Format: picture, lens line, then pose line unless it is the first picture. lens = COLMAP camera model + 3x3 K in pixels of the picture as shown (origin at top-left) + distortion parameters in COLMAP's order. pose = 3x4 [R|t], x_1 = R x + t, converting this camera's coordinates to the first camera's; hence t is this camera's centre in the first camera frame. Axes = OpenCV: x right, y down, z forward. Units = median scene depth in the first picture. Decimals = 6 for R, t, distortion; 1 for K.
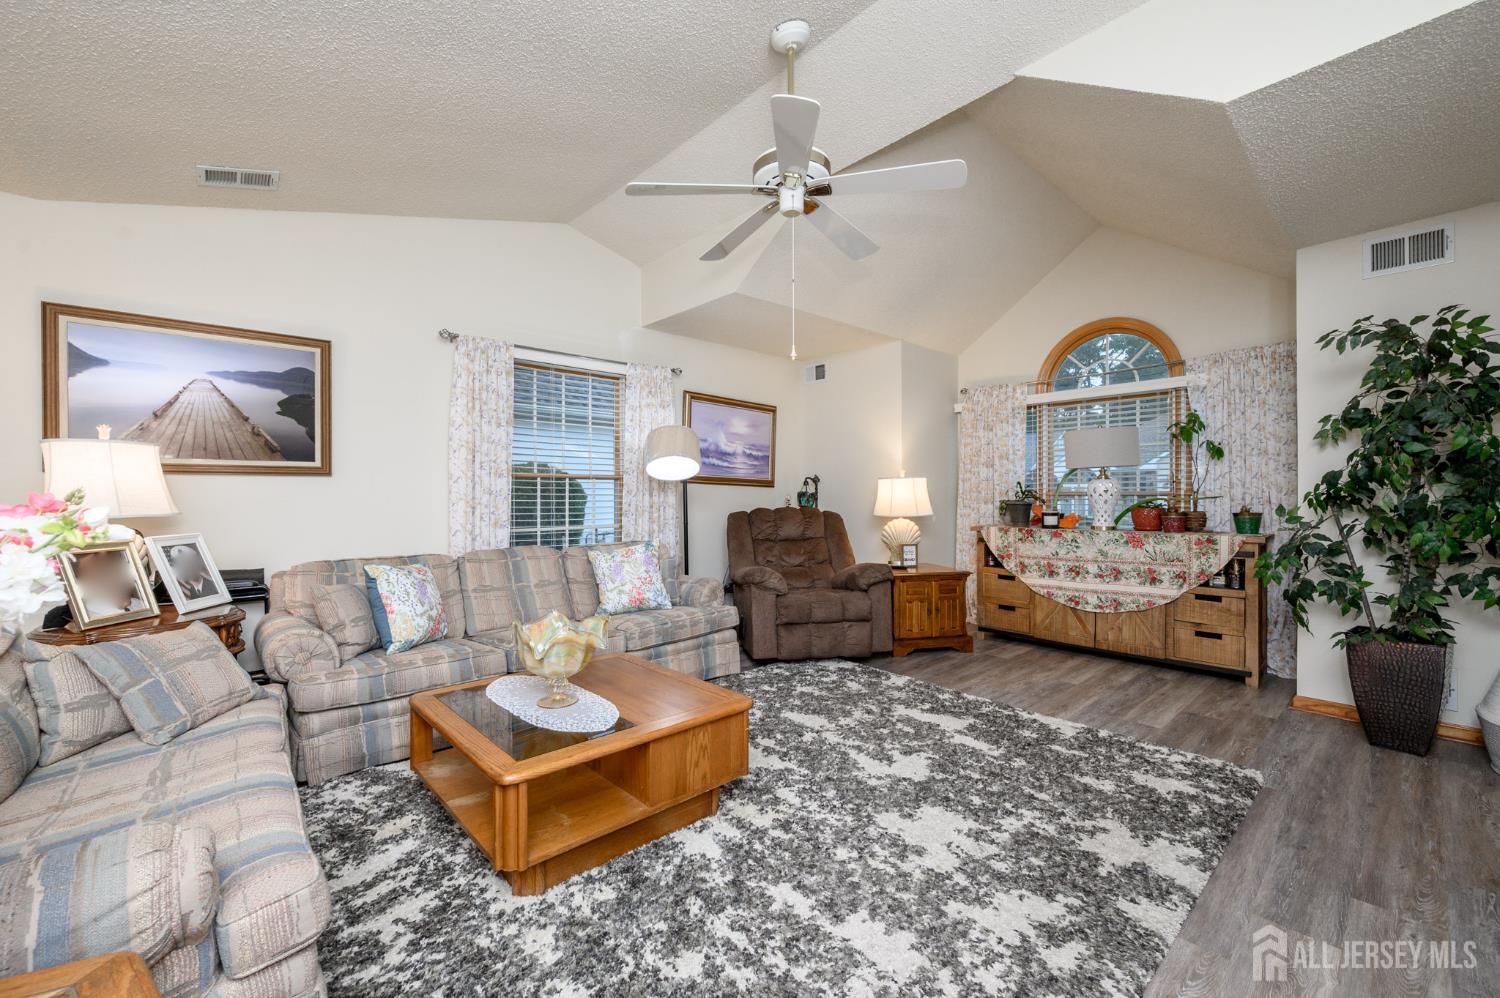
lens RADIAL K [[596.3, 0, 741.1], [0, 596.3, 492.1], [0, 0, 1]] dist [-0.001125, -0.000150]
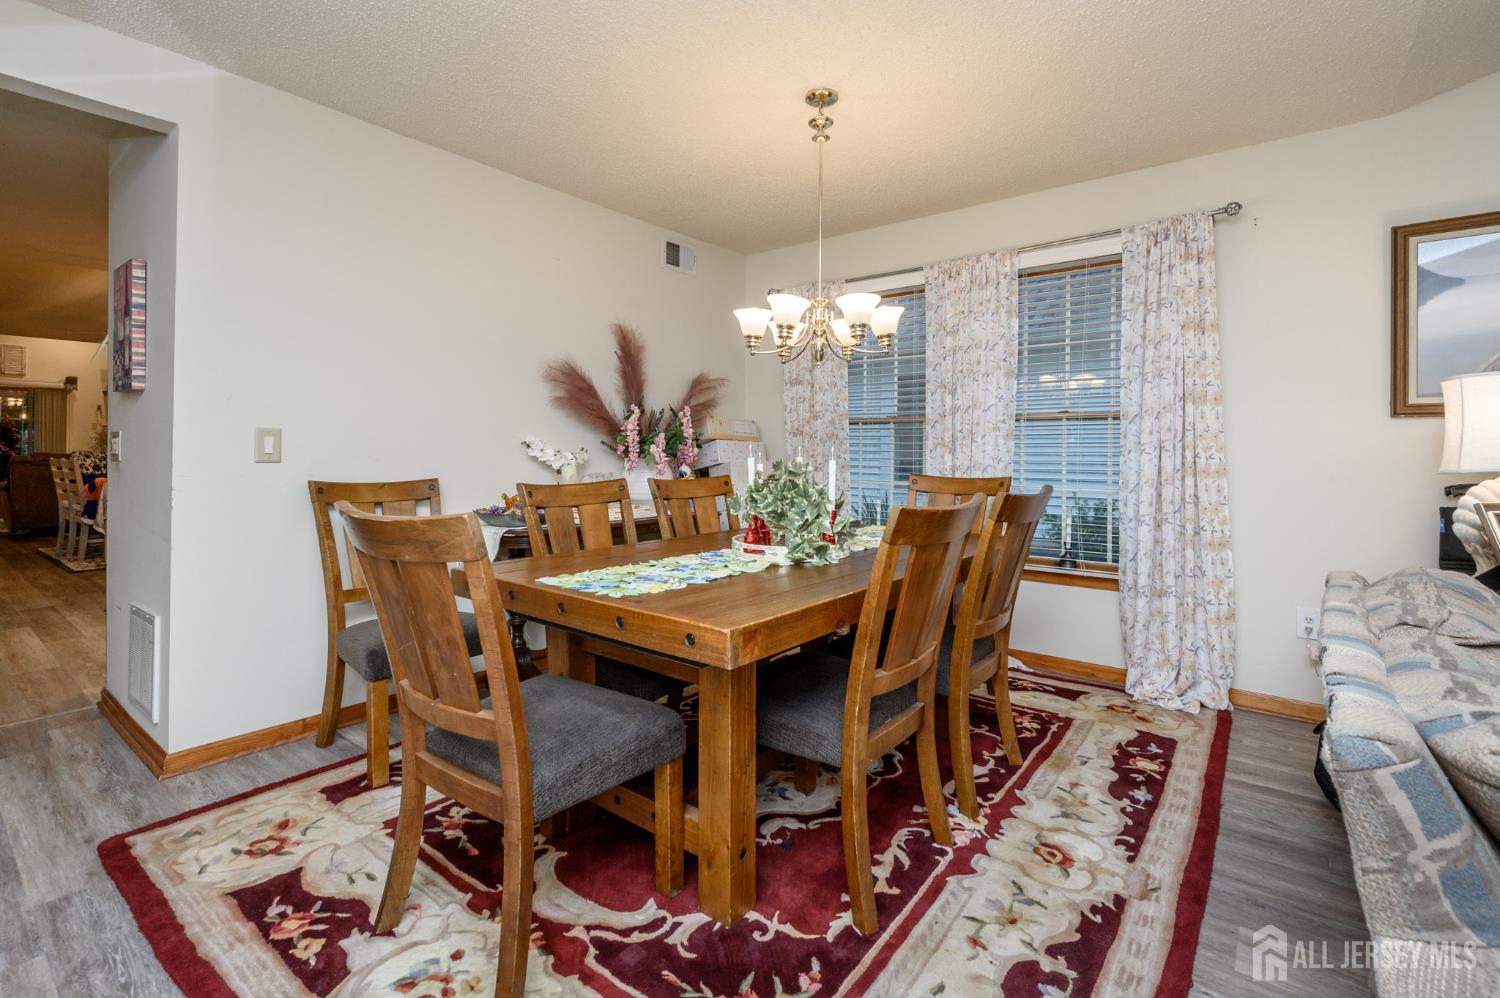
lens RADIAL K [[696.4, 0, 750.9], [0, 696.4, 449.8], [0, 0, 1]] dist [0.001172, 0.000038]
pose [[0.174348, 0.004415, -0.984674, -0.243953], [-0.000288, 0.999990, 0.004432, 0.008016], [0.984684, -0.000489, 0.174347, -0.106765]]
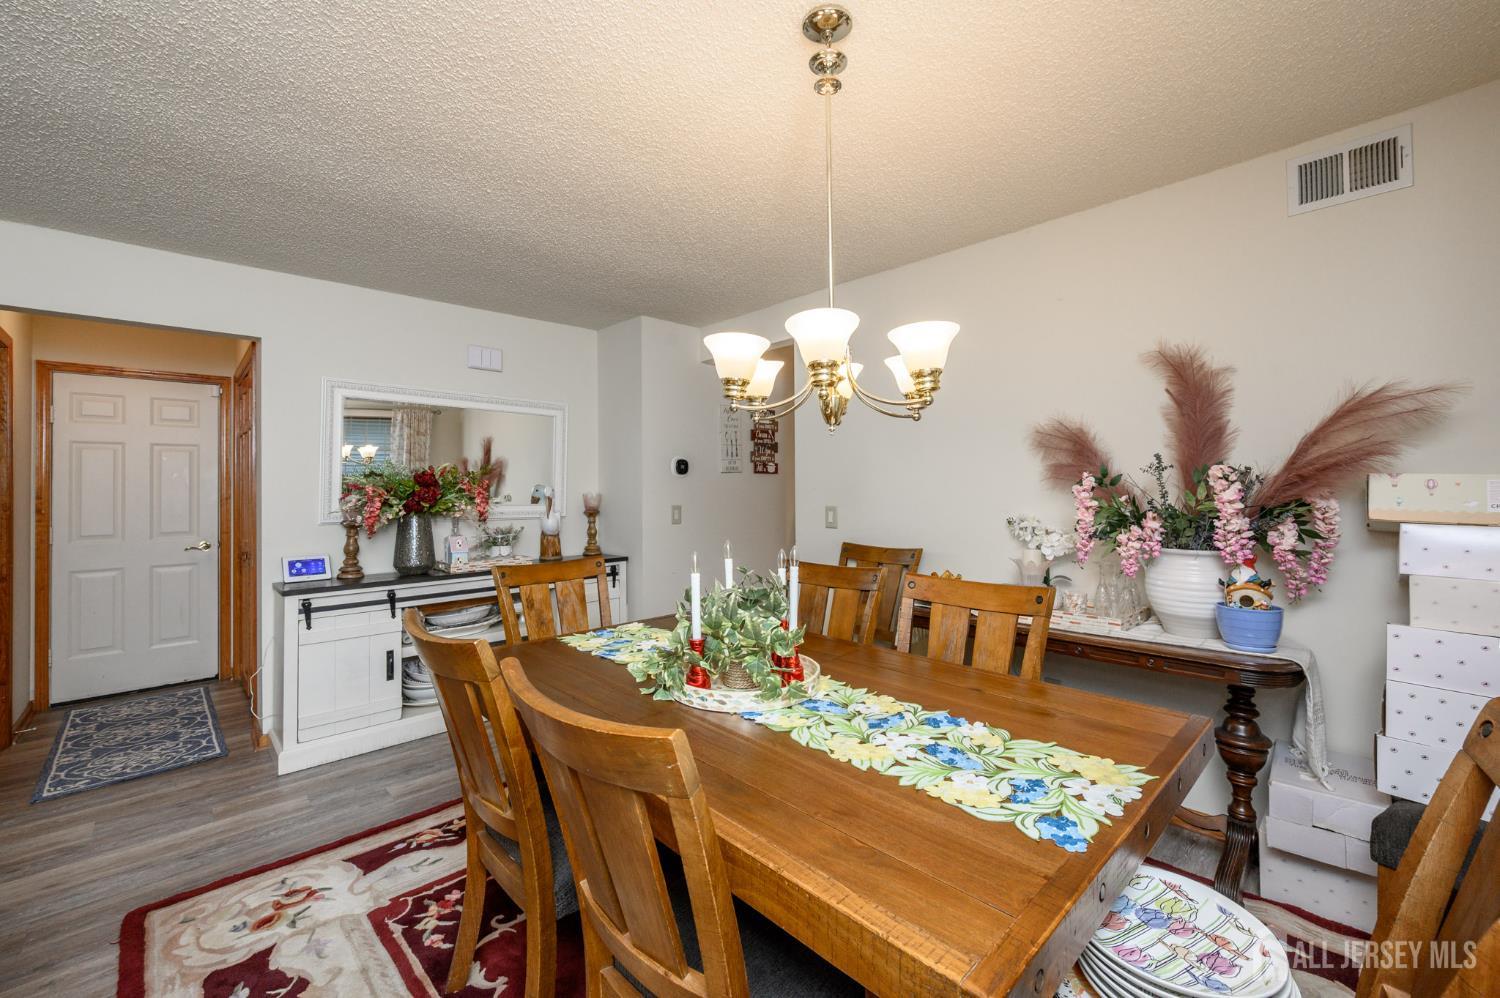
lens RADIAL K [[598.9, 0, 748.1], [0, 598.9, 492.0], [0, 0, 1]] dist [-0.000273, 0.000033]
pose [[-0.998331, 0.003295, -0.057654, -0.926104], [0.003973, 0.999924, -0.011650, -0.026173], [0.057612, -0.011859, -0.998269, 0.549991]]
